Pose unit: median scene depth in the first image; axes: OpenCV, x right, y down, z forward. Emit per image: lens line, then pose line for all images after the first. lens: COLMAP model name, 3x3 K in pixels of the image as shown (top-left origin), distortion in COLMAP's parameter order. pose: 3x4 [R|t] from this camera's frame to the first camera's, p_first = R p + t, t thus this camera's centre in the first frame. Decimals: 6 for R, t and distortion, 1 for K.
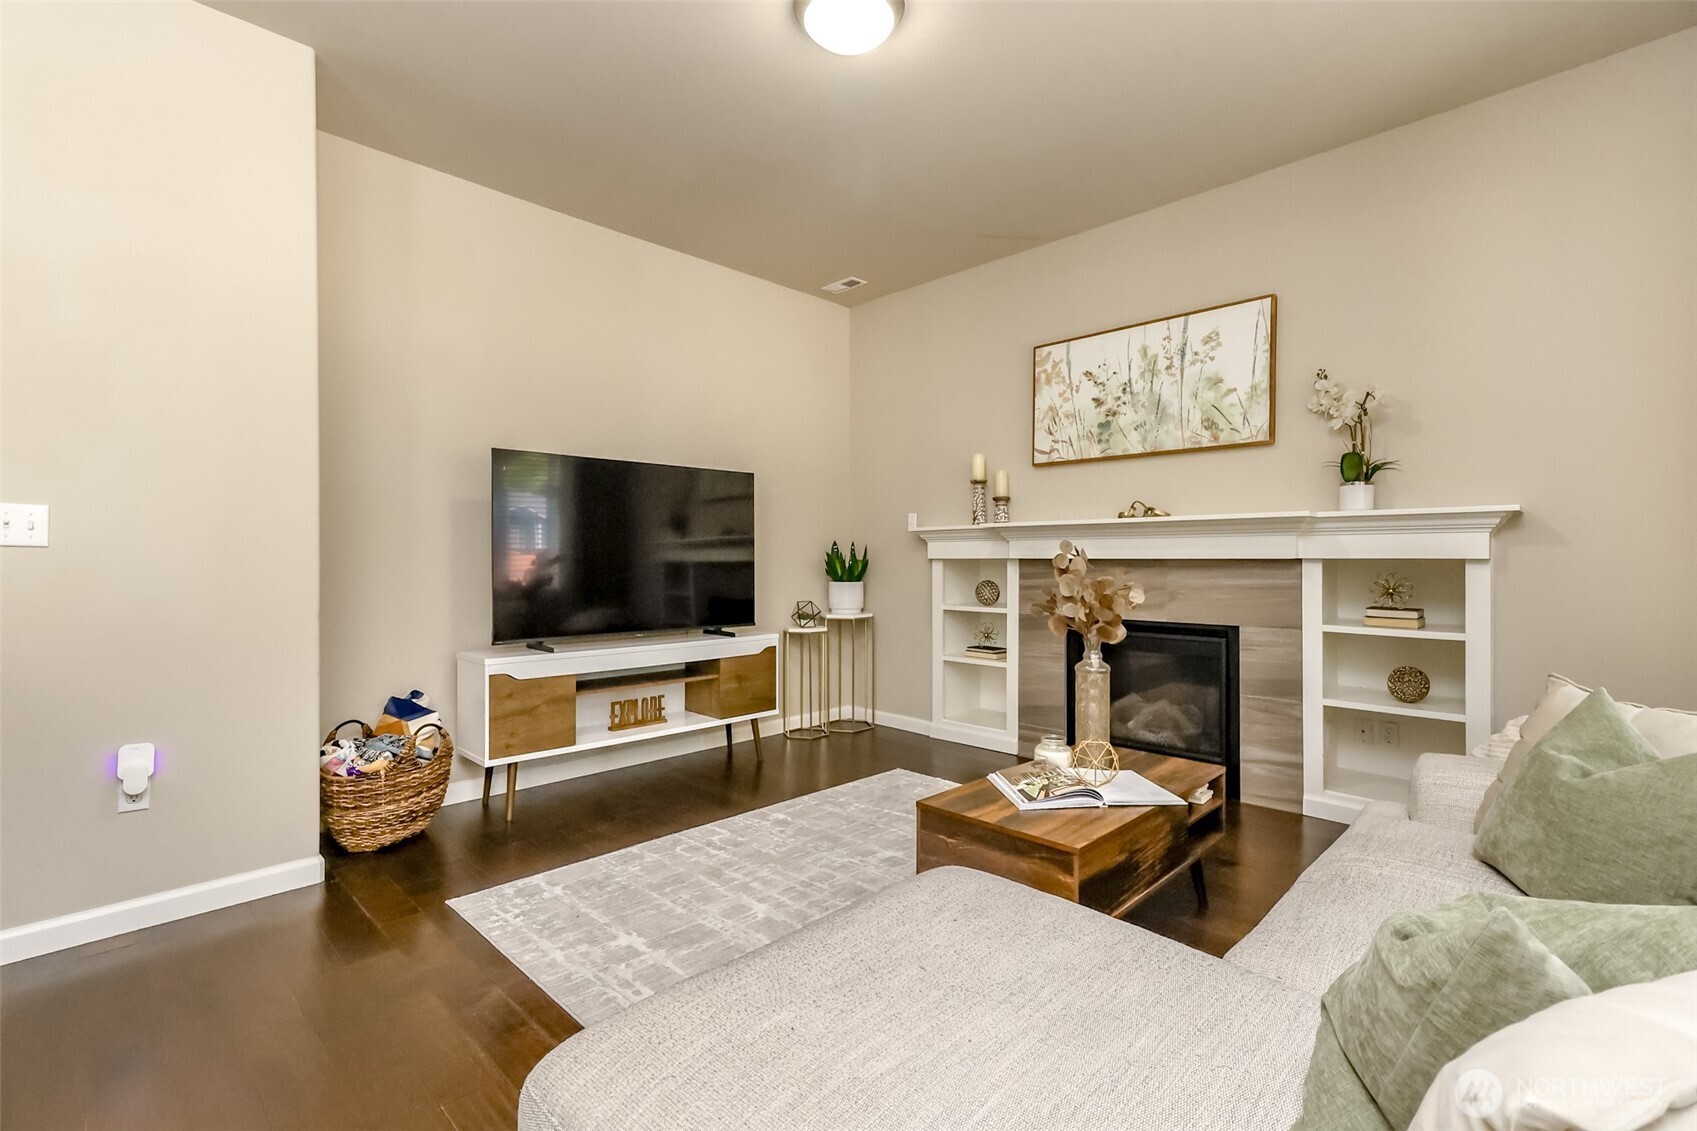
lens RADIAL K [[771.1, 0, 860.2], [0, 771.1, 563.7], [0, 0, 1]] dist [0.016733, 0.000596]
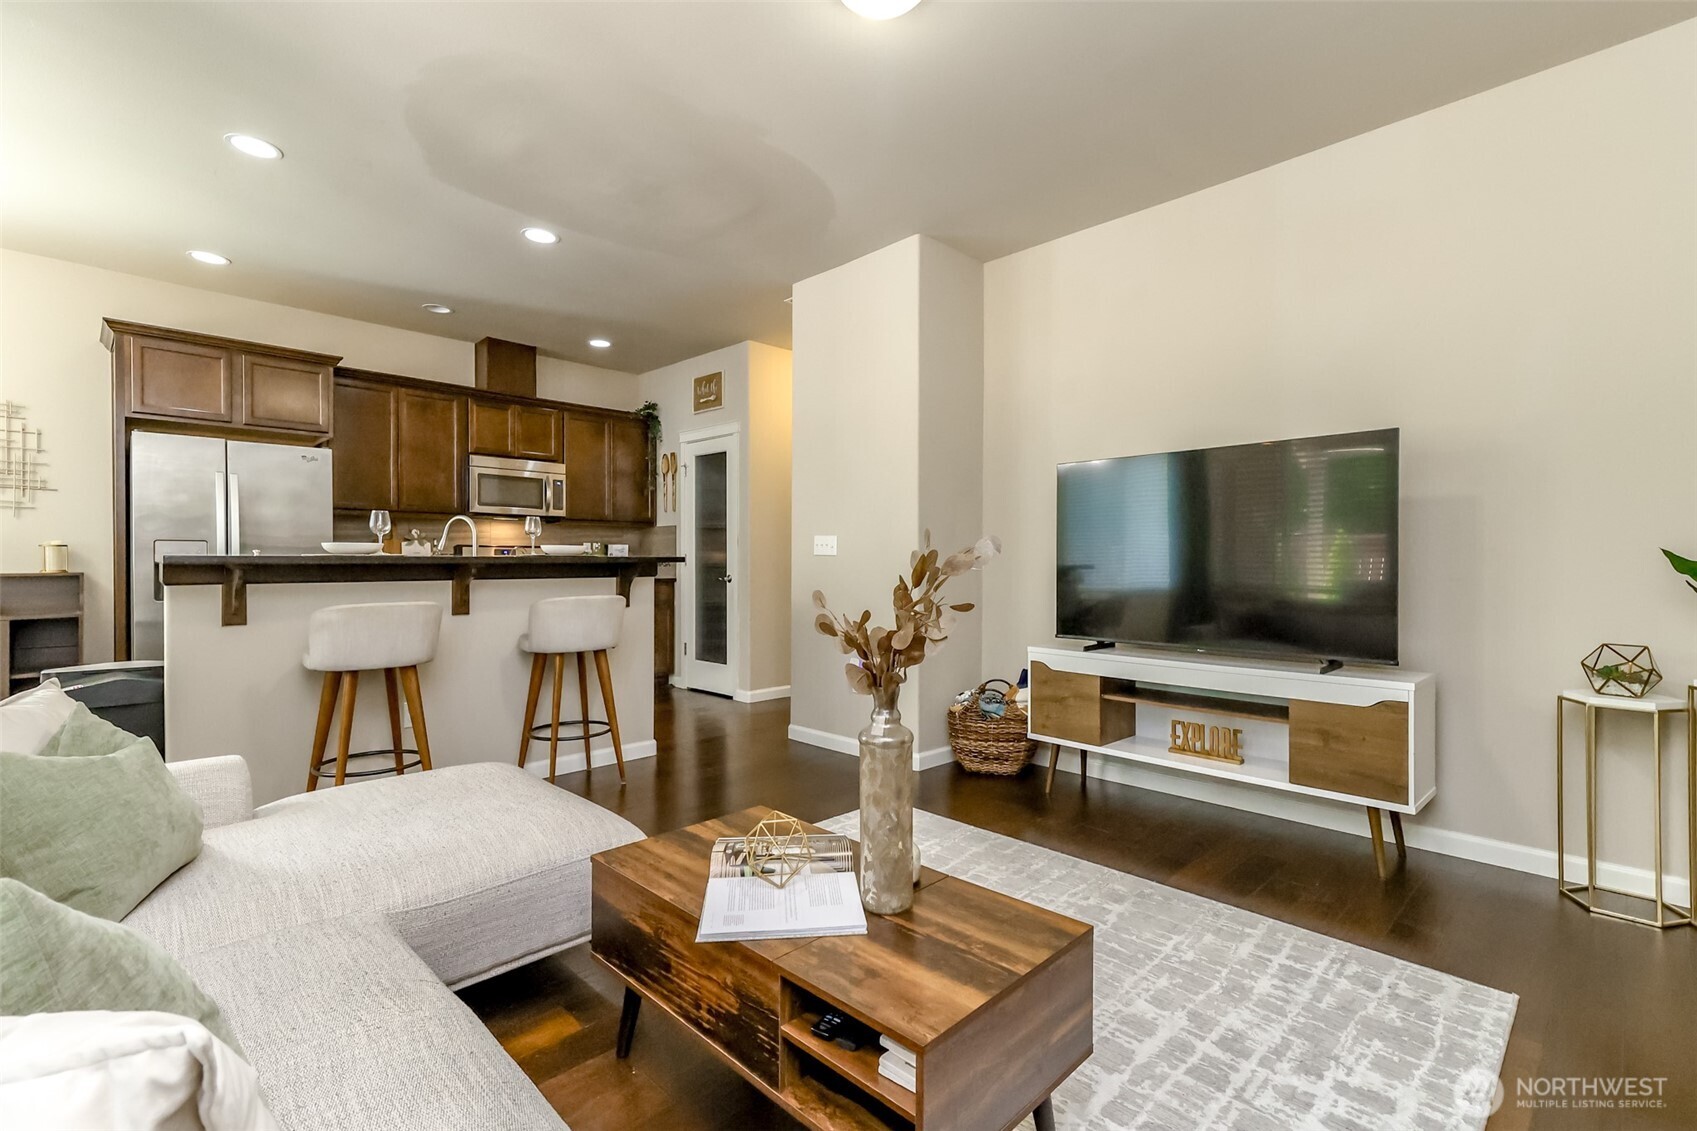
lens RADIAL K [[771.1, 0, 847.7], [0, 771.1, 569.2], [0, 0, 1]] dist [0.016733, 0.000596]
pose [[-0.021326, 0.010331, -0.999719, 0.579668], [-0.009577, 0.999899, 0.010537, -0.003118], [0.999727, 0.009799, -0.021224, 0.625715]]
